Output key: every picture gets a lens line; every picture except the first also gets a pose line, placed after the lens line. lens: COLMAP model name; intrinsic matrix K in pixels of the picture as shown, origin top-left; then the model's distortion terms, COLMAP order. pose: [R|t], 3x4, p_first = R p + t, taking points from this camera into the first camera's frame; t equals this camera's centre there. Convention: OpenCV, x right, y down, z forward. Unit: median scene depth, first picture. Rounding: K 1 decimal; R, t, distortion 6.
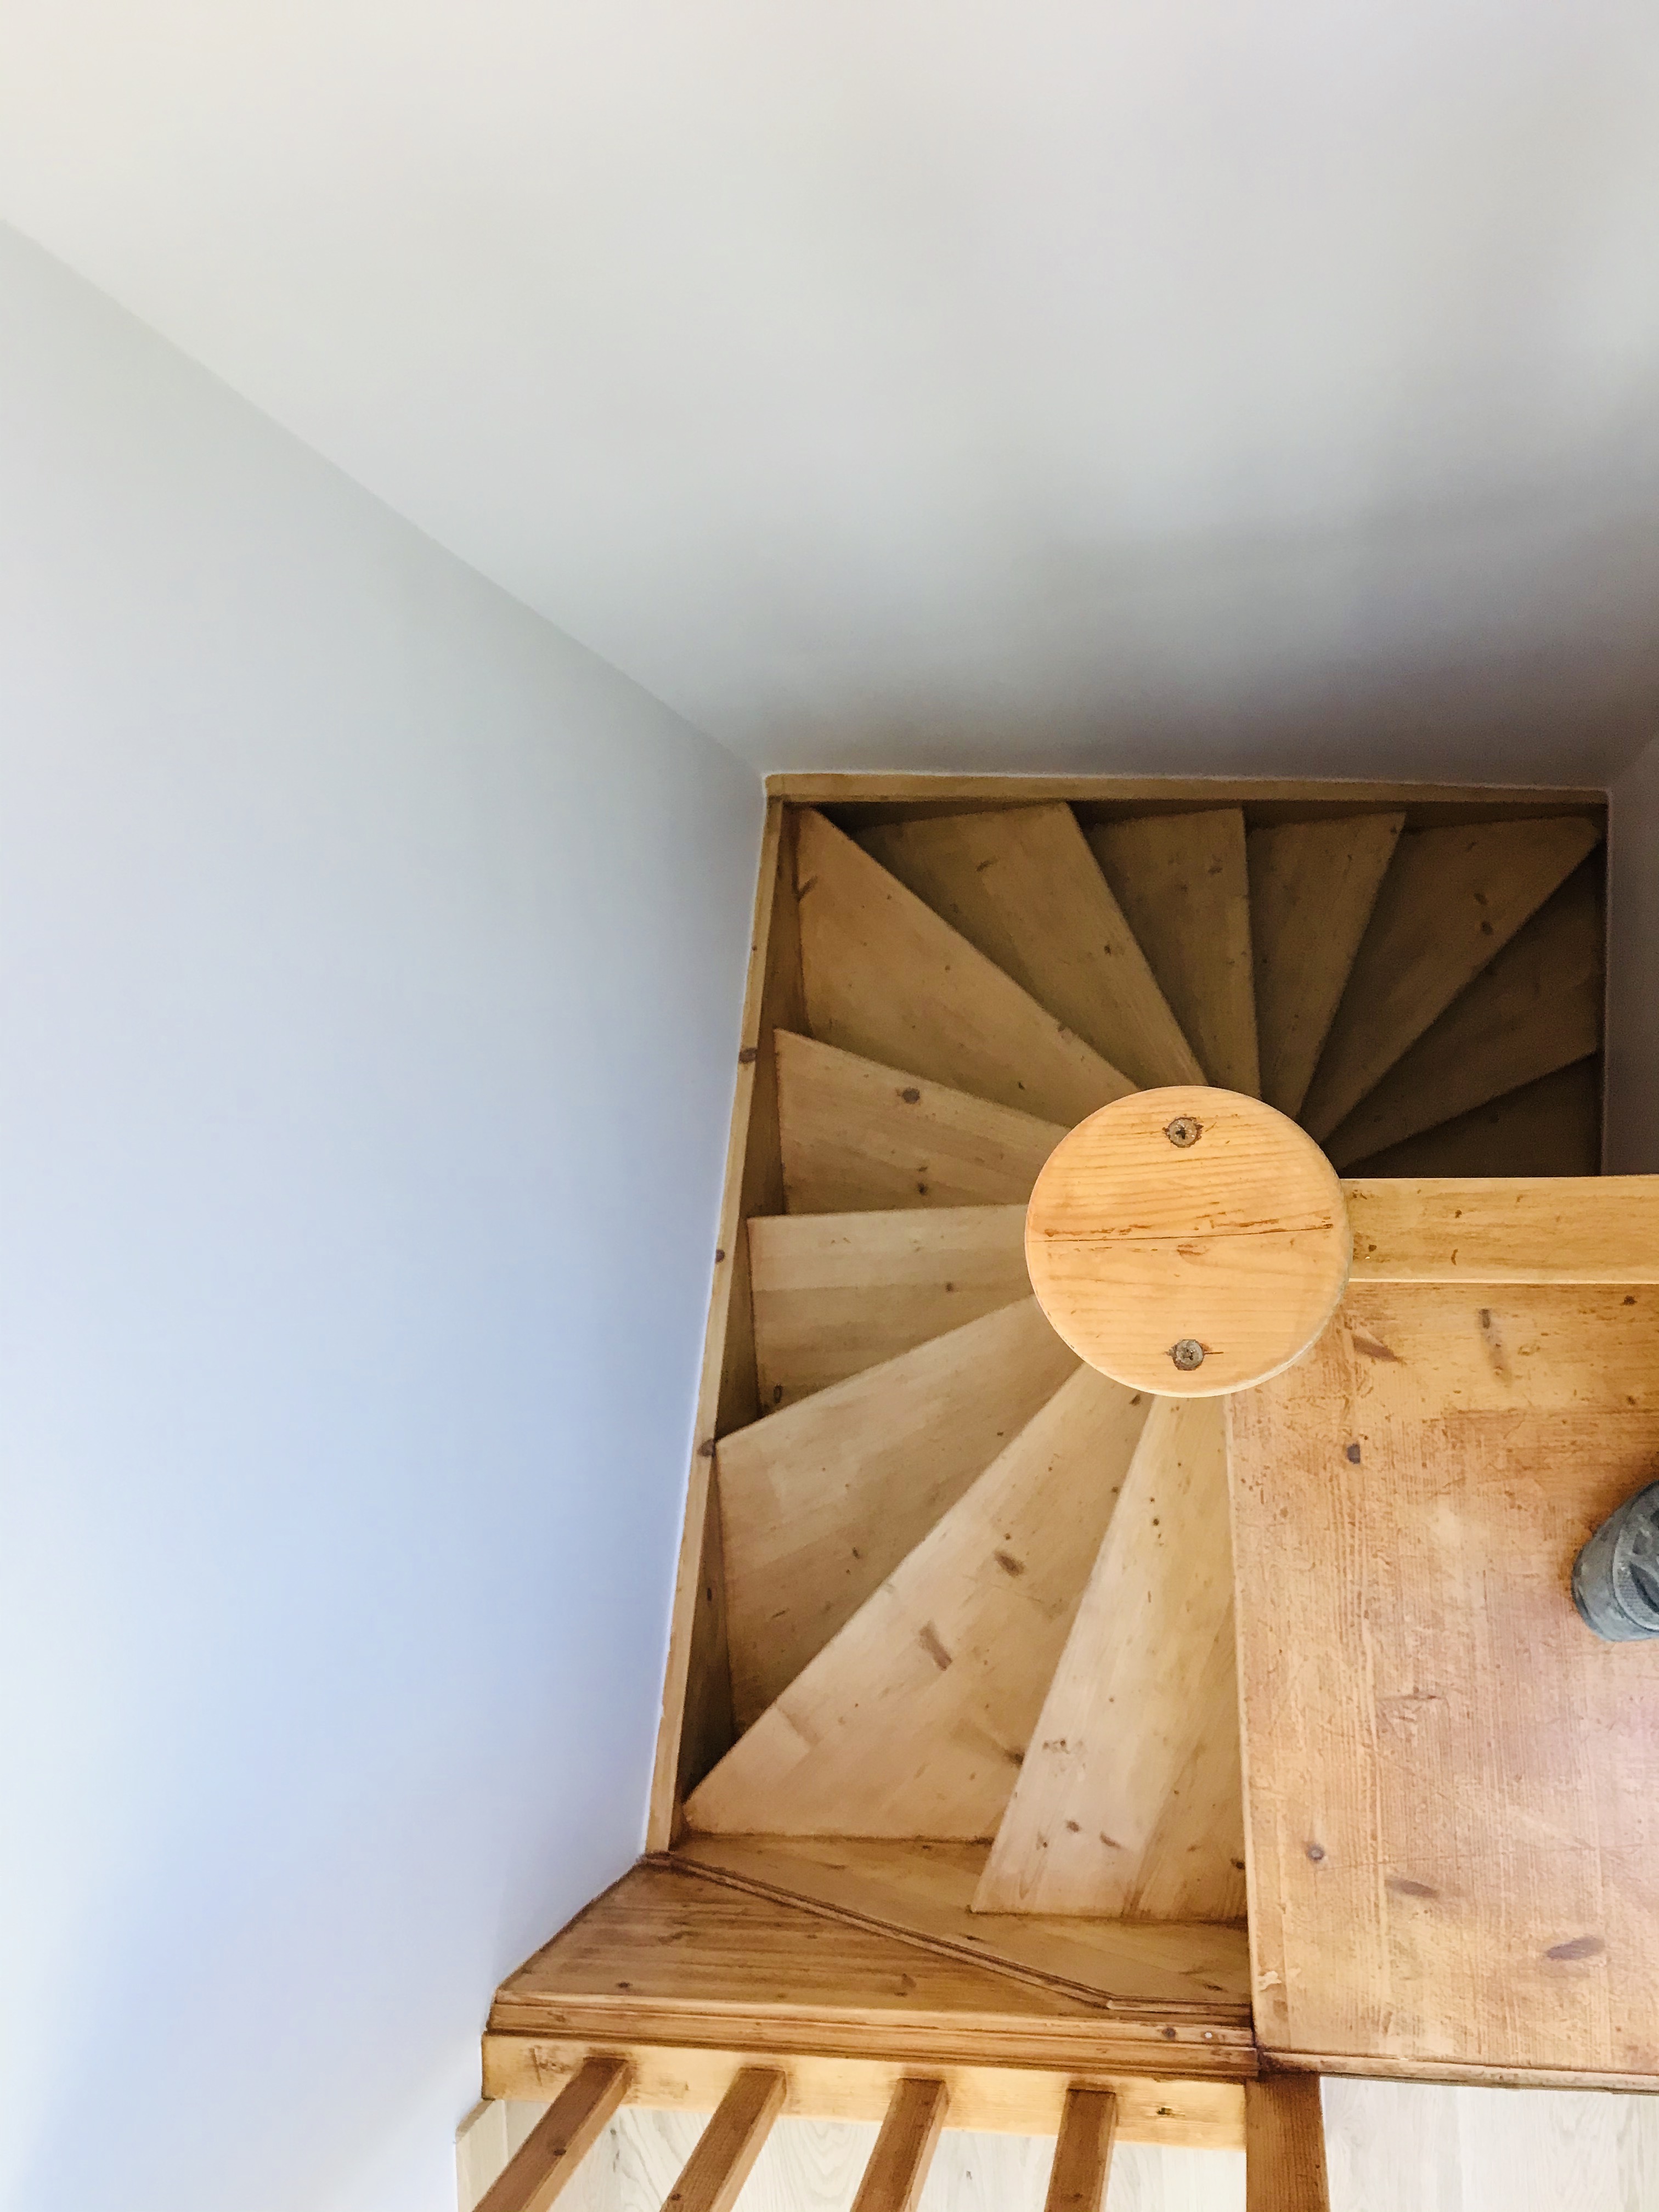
lens RADIAL K [[1837.7, 0, 822.5], [0, 1837.7, 1104.9], [0, 0, 1]] dist [0.029263, -0.017313]
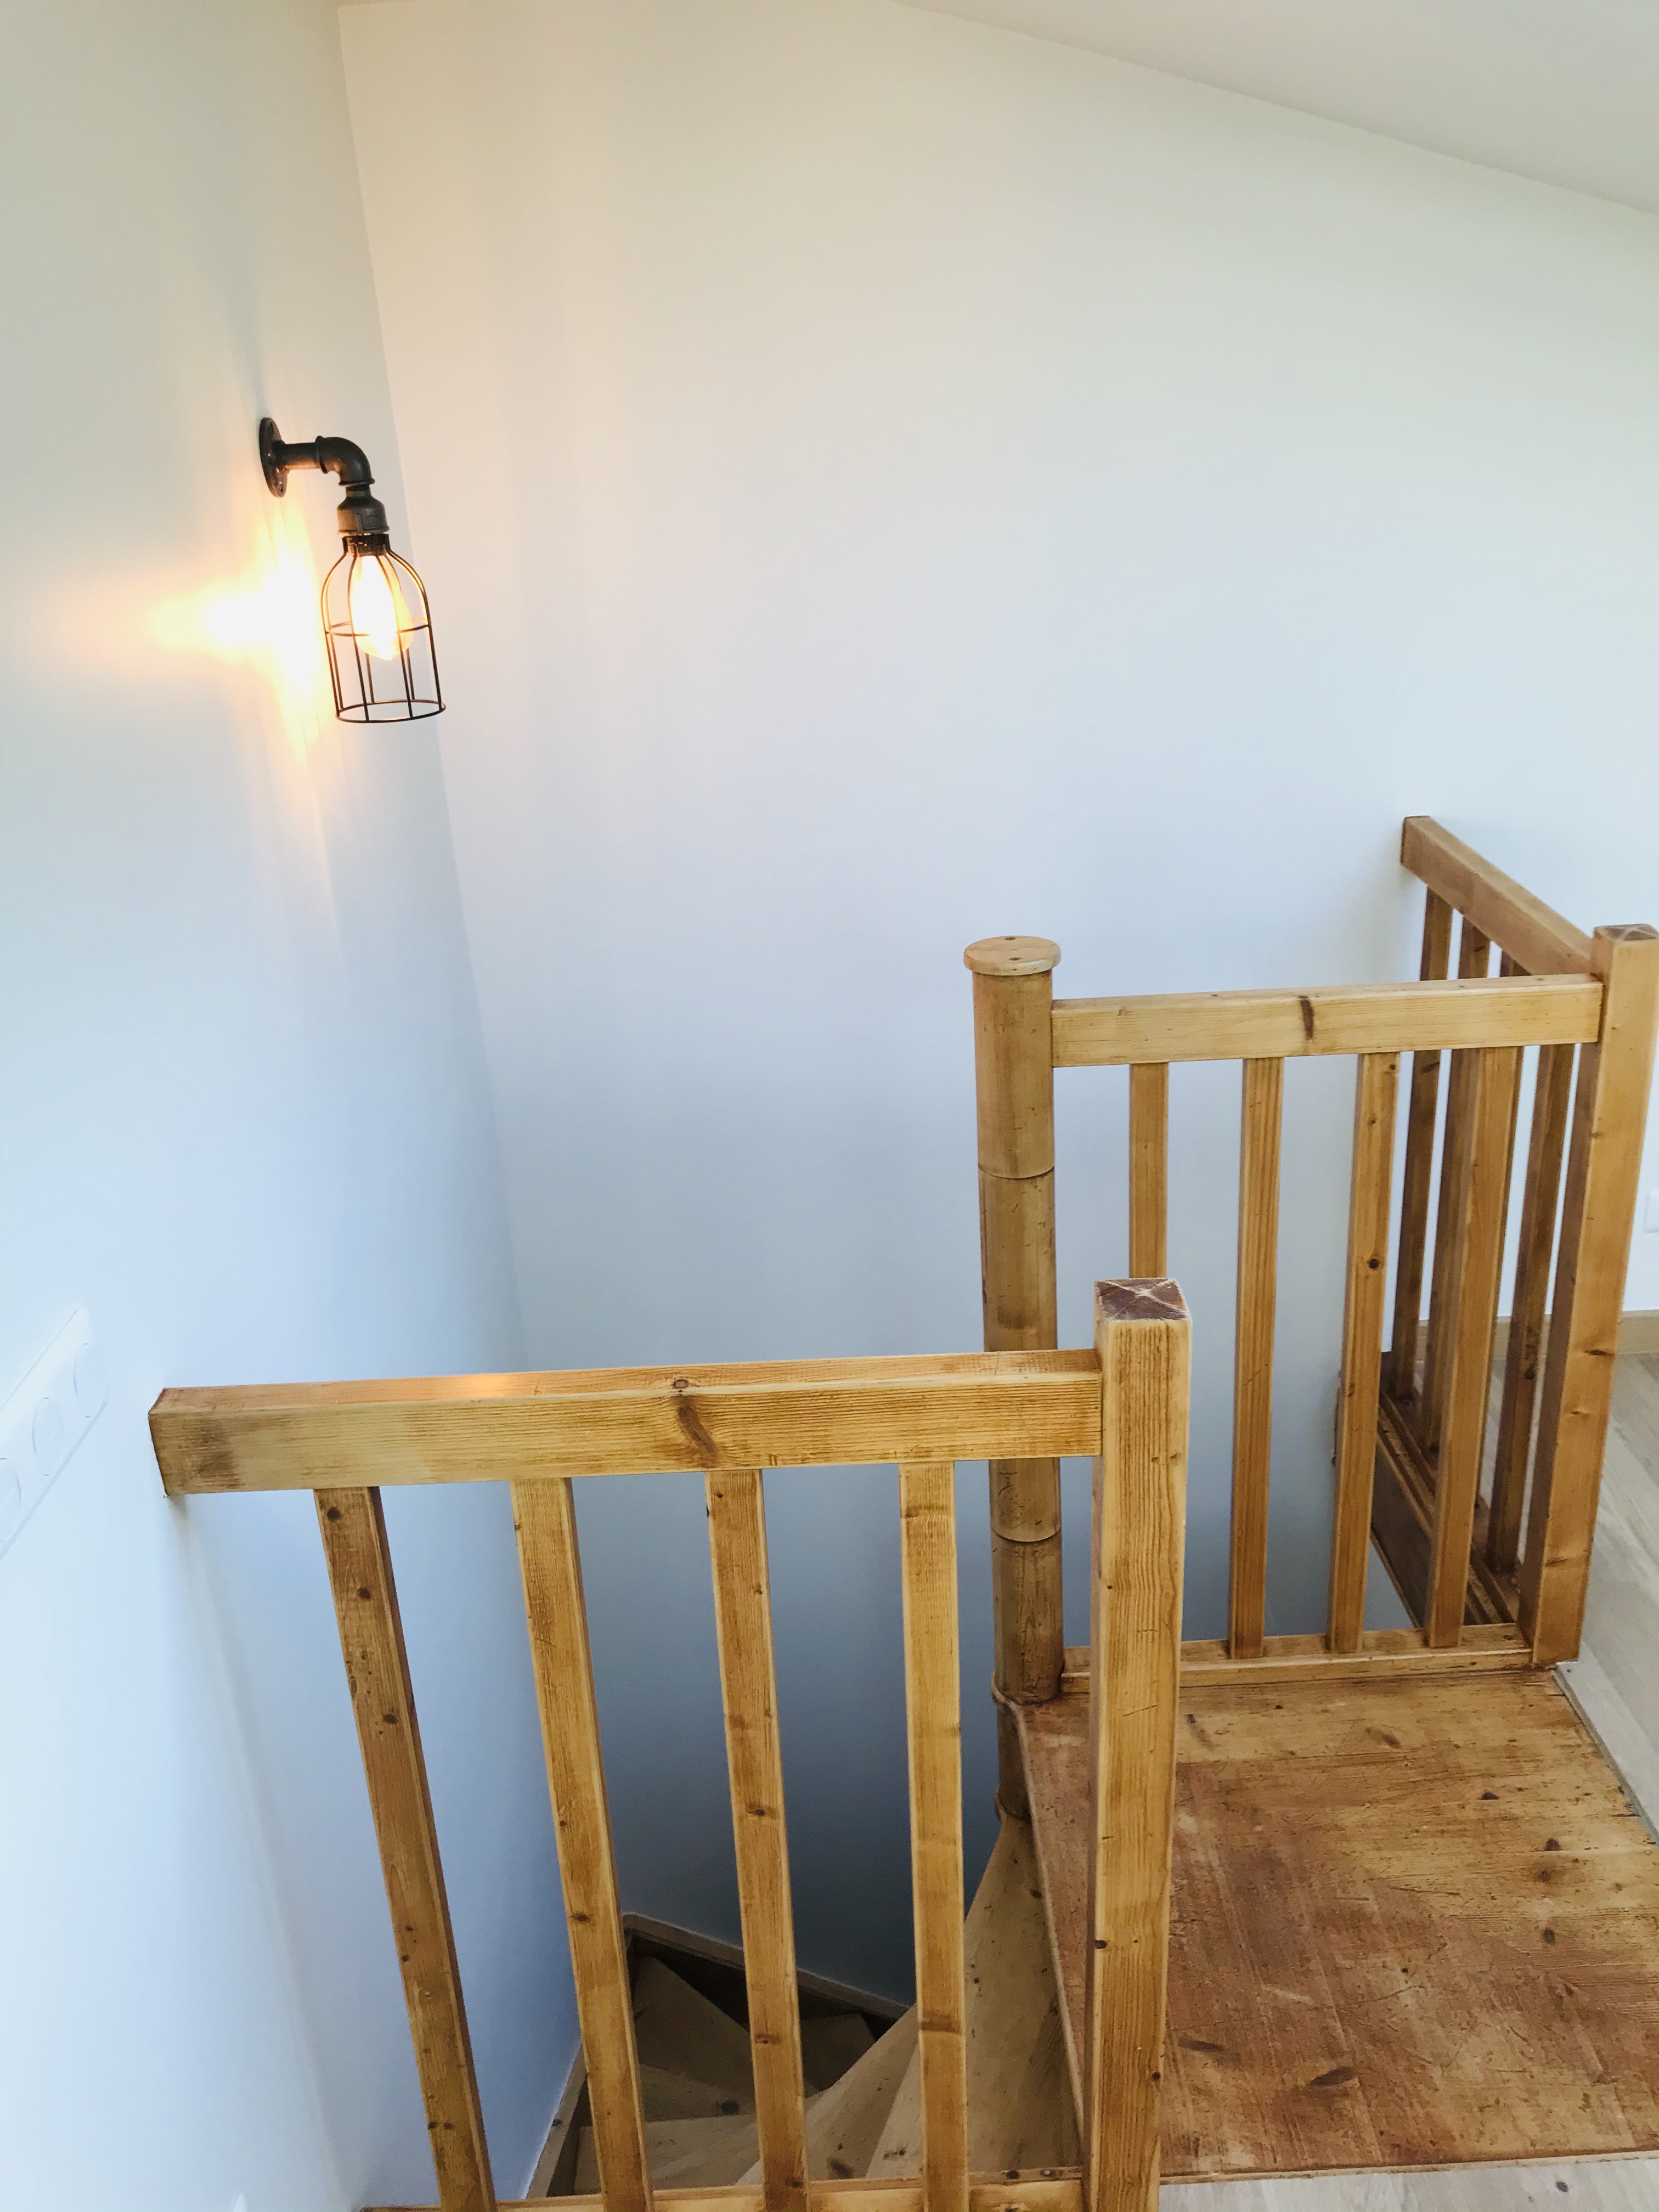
lens RADIAL K [[1837.7, 0, 827.2], [0, 1837.7, 1097.7], [0, 0, 1]] dist [0.029263, -0.017313]
pose [[0.982523, 0.180206, 0.046621, -0.093618], [-0.033386, 0.417011, -0.908288, 1.283607], [-0.183121, 0.890858, 0.415739, -0.021366]]
